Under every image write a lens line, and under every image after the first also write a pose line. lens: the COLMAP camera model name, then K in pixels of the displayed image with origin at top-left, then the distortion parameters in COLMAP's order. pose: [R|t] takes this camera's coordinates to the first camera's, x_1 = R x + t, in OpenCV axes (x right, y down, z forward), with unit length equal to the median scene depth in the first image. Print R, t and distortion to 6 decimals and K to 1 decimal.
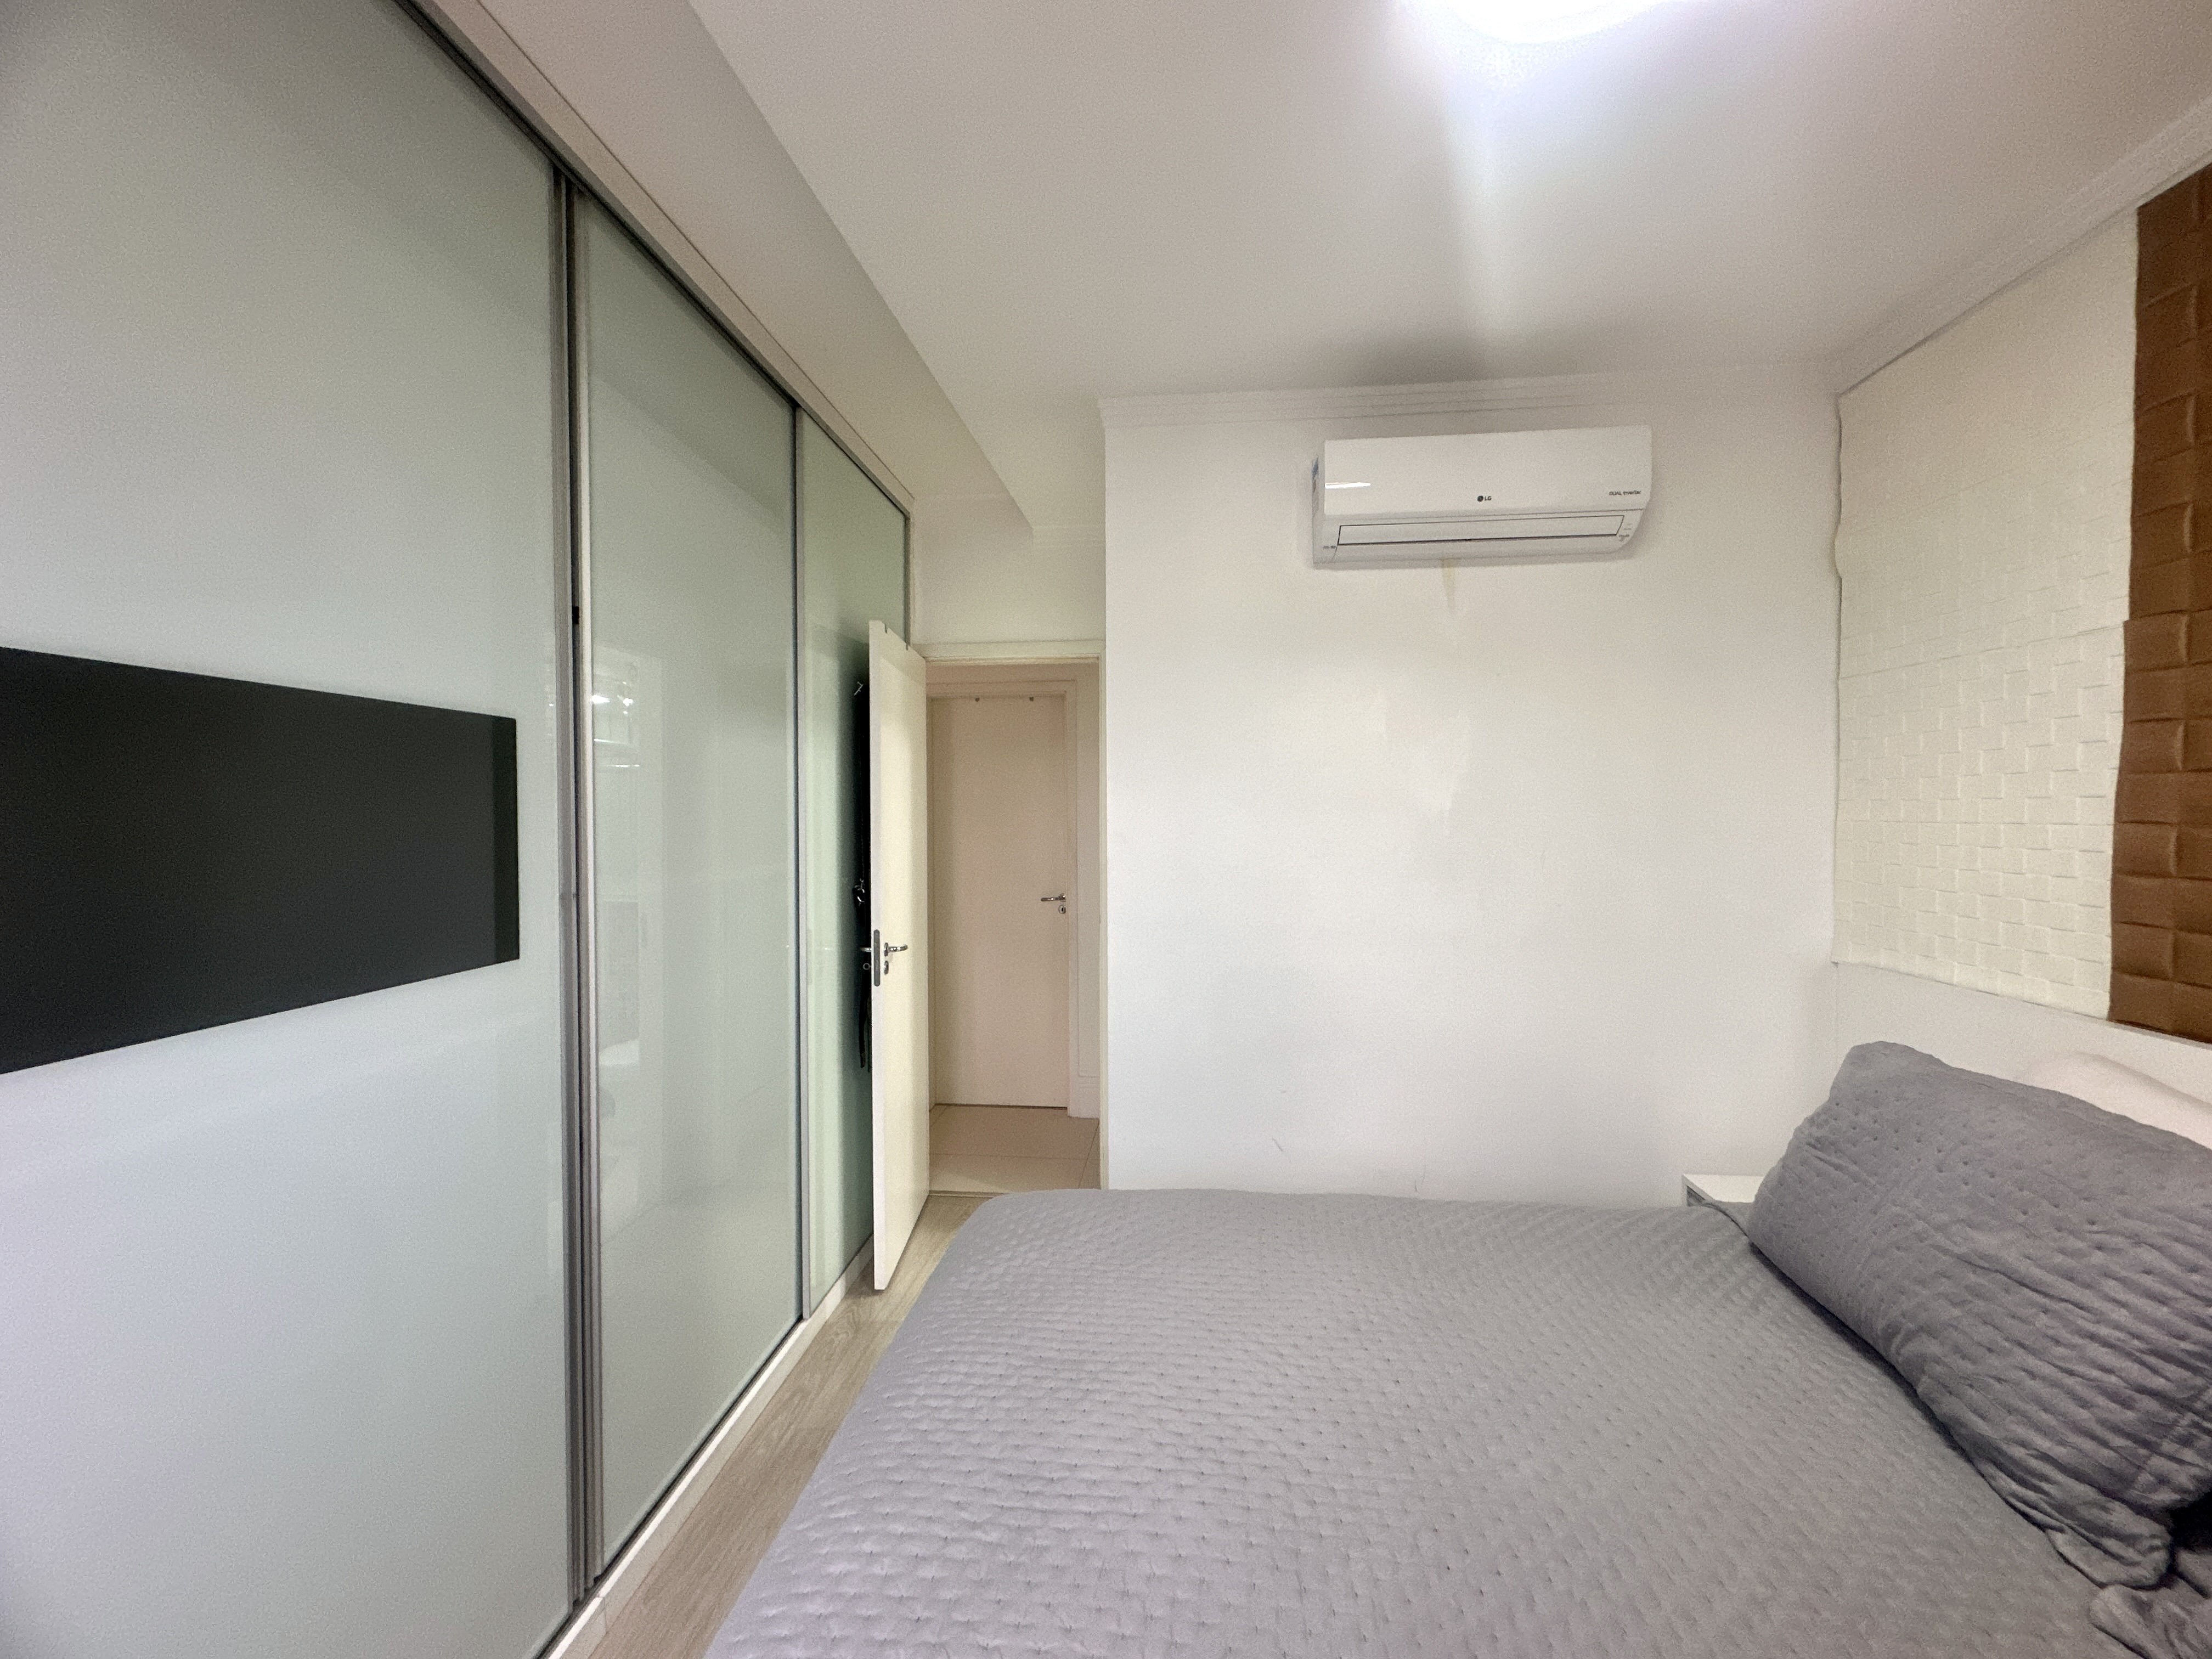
lens RADIAL K [[883.6, 0, 1104.1], [0, 883.6, 826.9], [0, 0, 1]] dist [-0.006045, 0.001486]
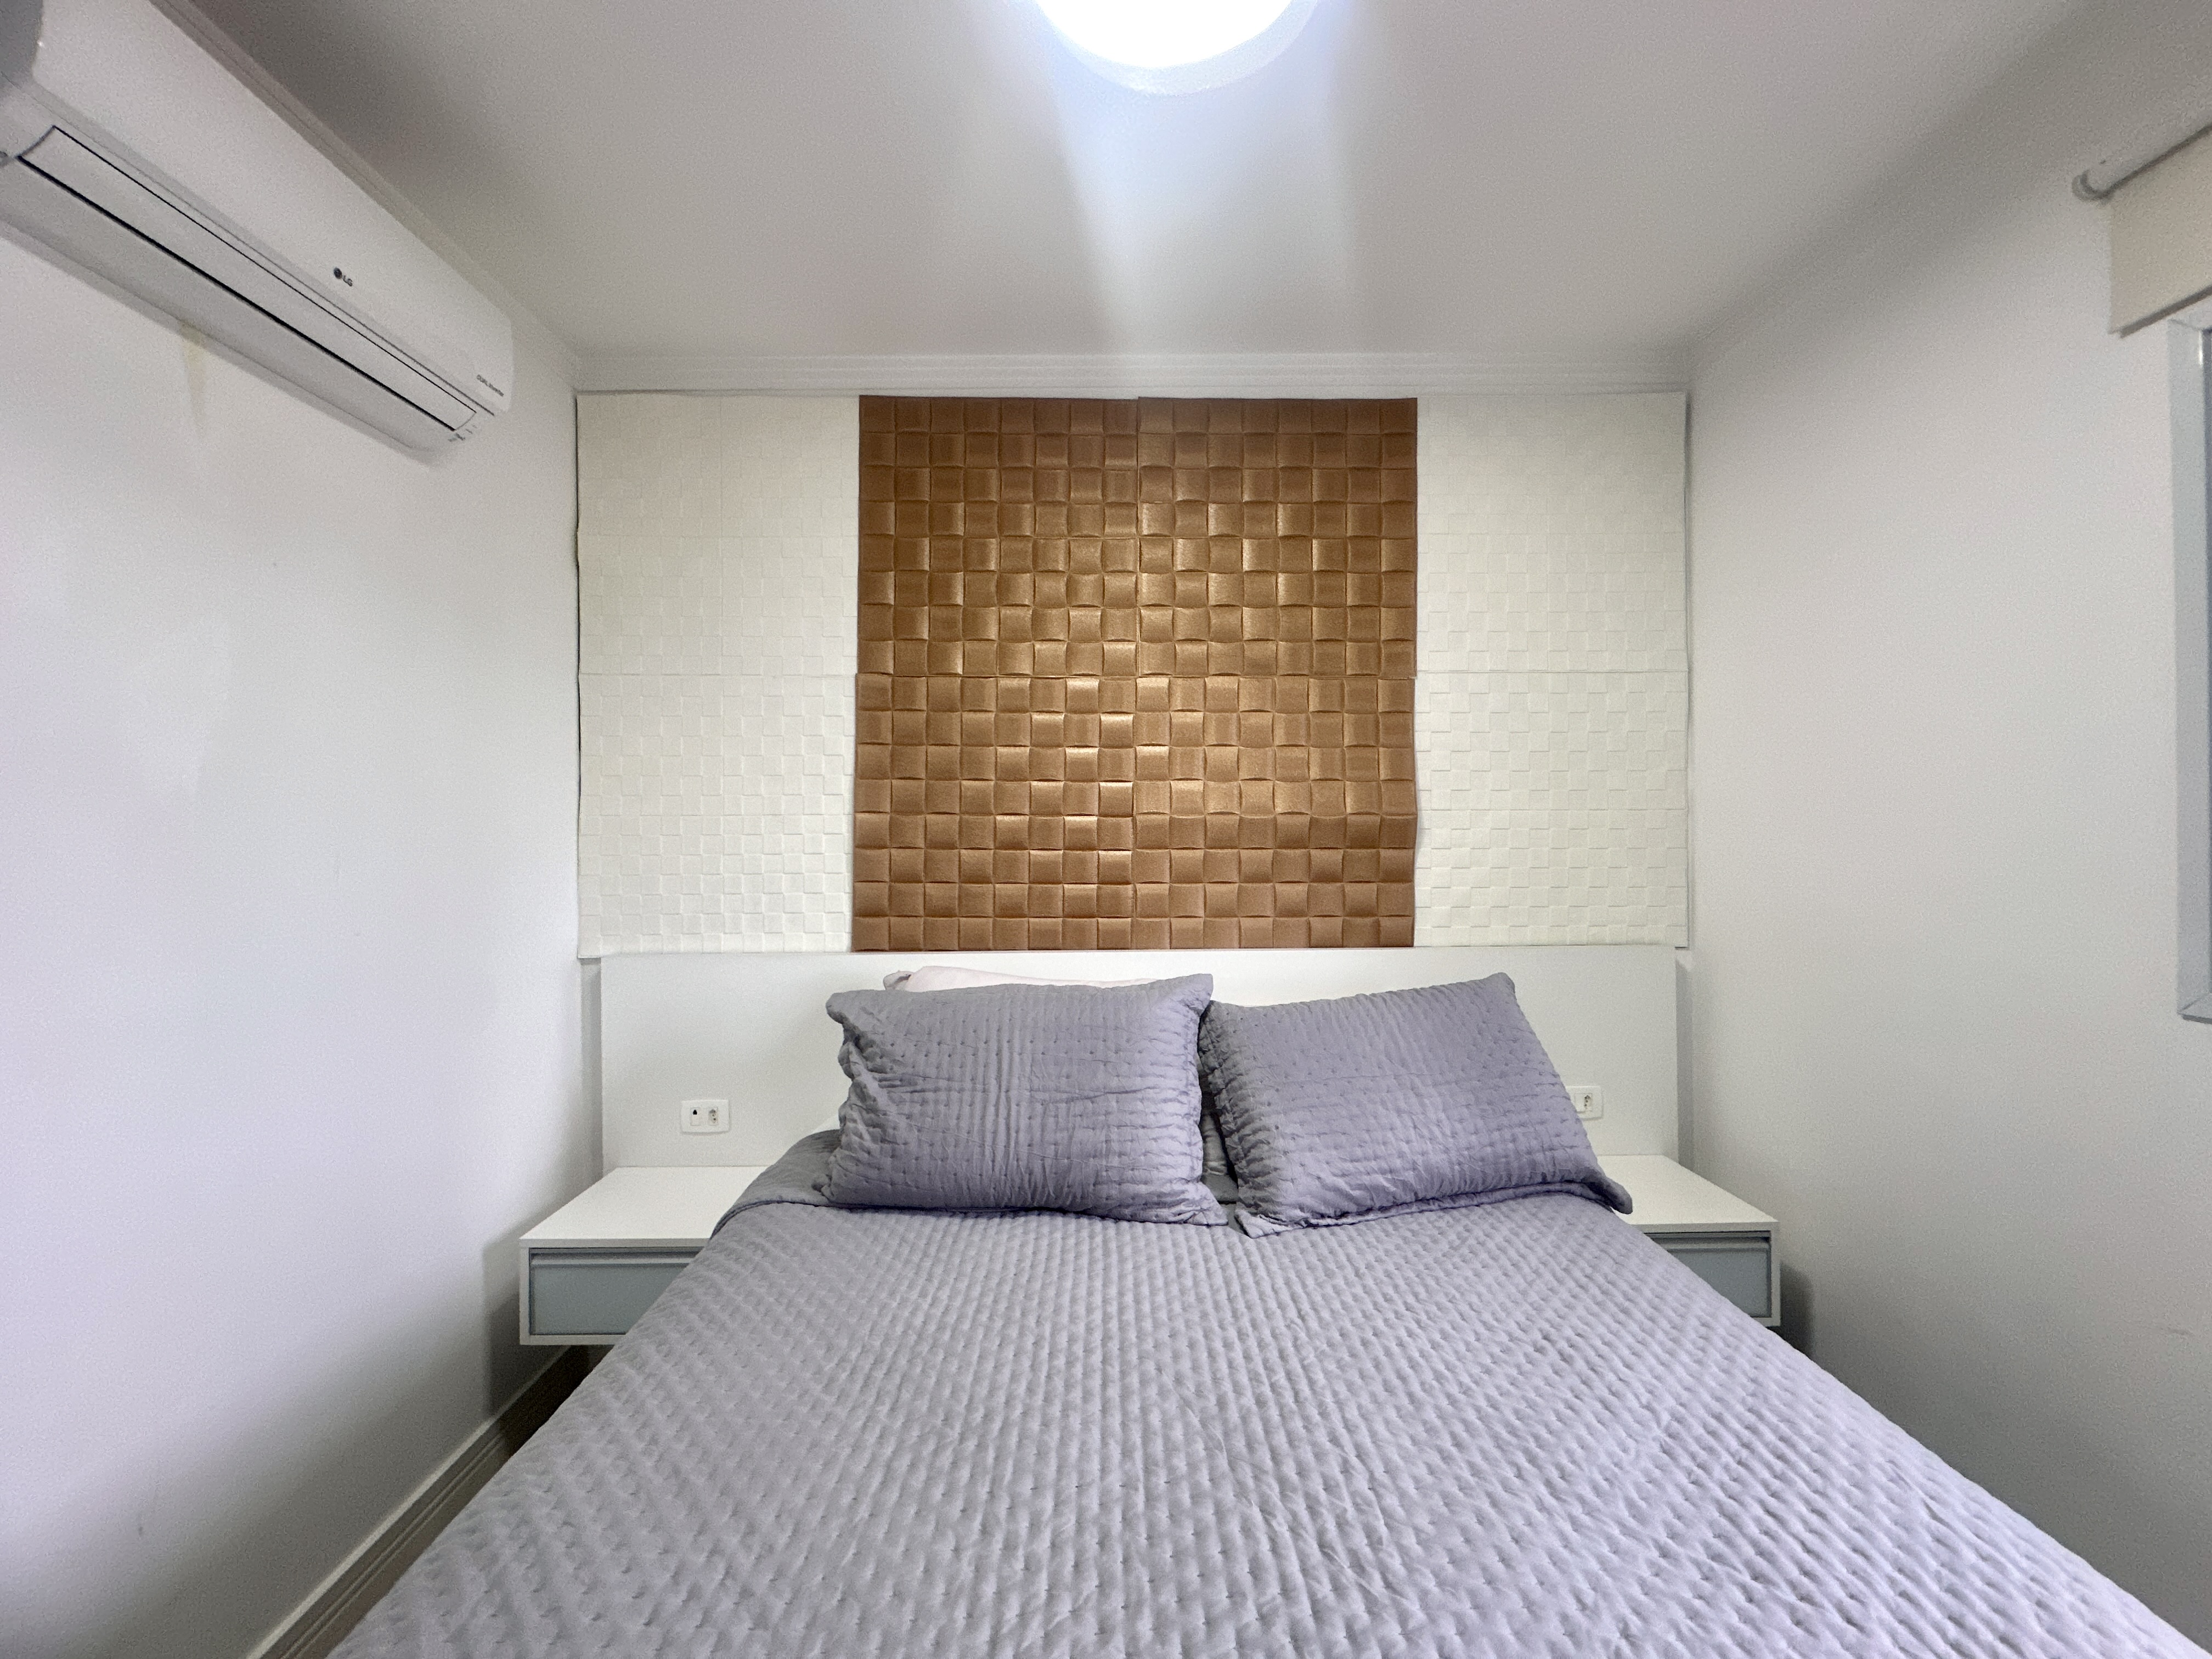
lens RADIAL K [[883.6, 0, 1104.0], [0, 883.6, 828.9], [0, 0, 1]] dist [-0.006045, 0.001486]
pose [[-0.119346, 0.003051, 0.992848, -0.326373], [0.024315, 0.999704, -0.000149, 0.031635], [-0.992555, 0.024123, -0.119385, 0.768329]]
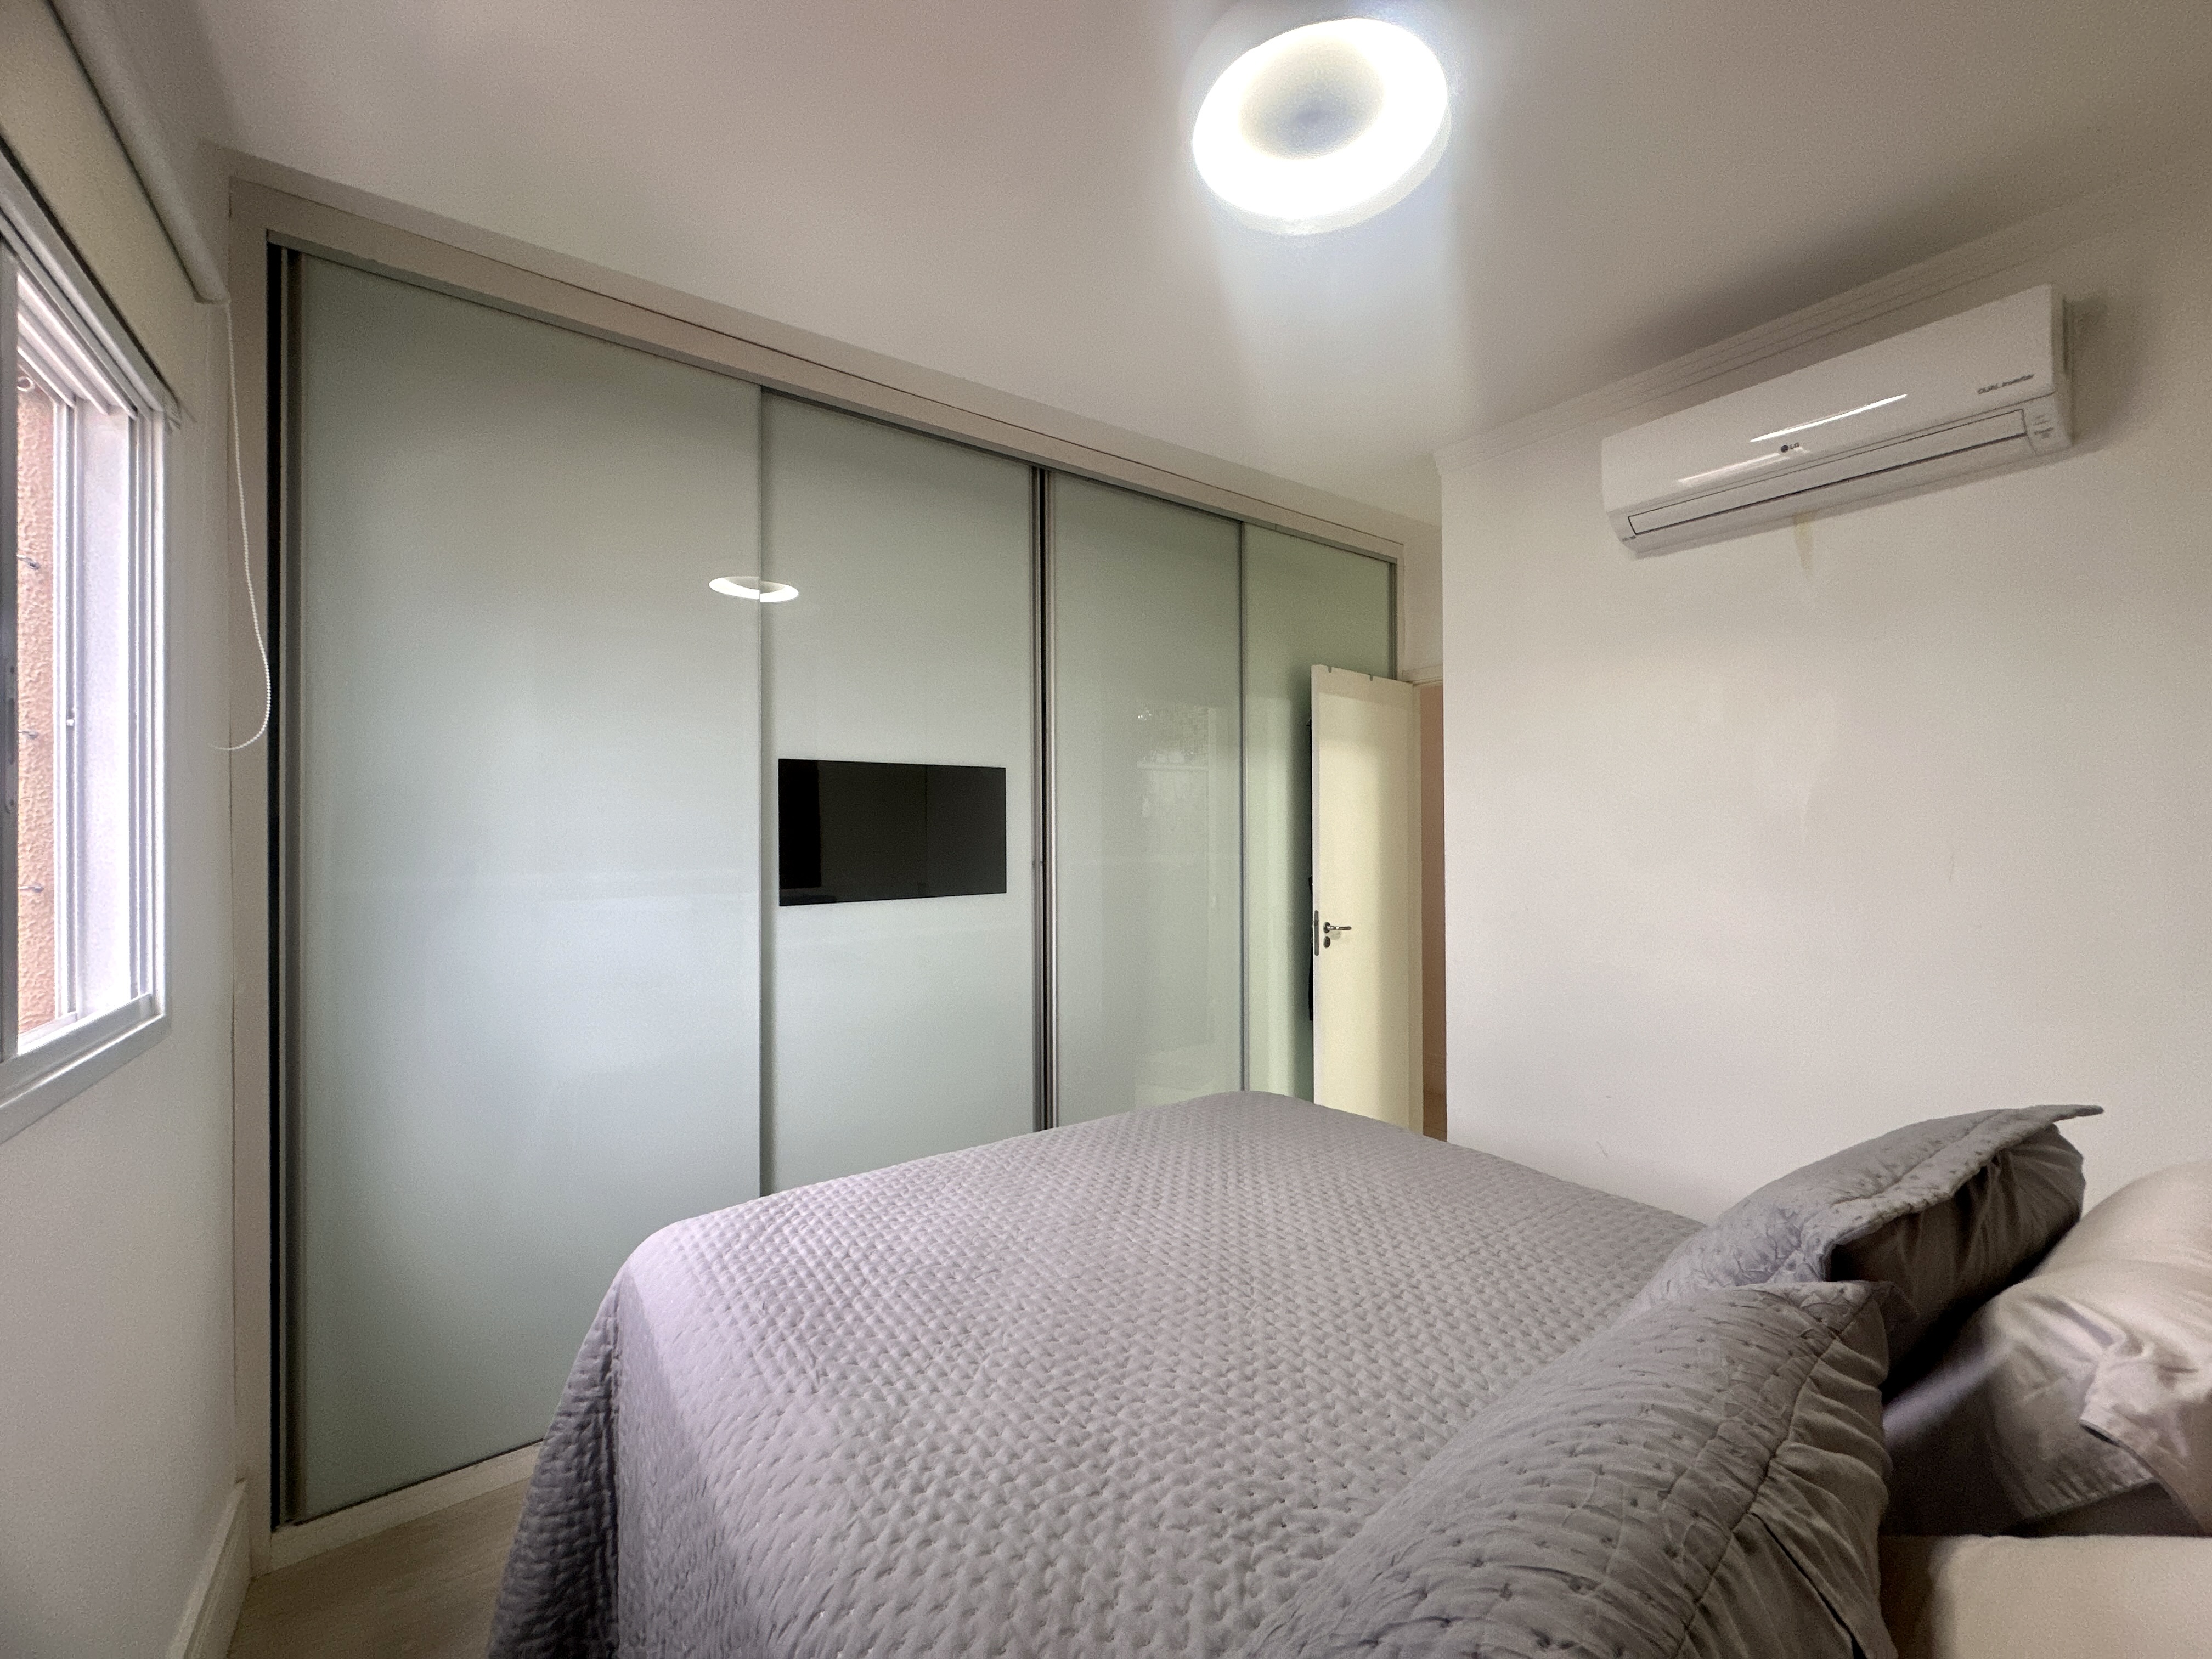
lens RADIAL K [[883.6, 0, 1106.0], [0, 883.6, 822.6], [0, 0, 1]] dist [-0.006045, 0.001486]
pose [[0.661597, -0.006676, -0.749830, 0.870317], [-0.008330, 0.999833, -0.016252, 0.025463], [0.749814, 0.016998, 0.661431, -0.106593]]
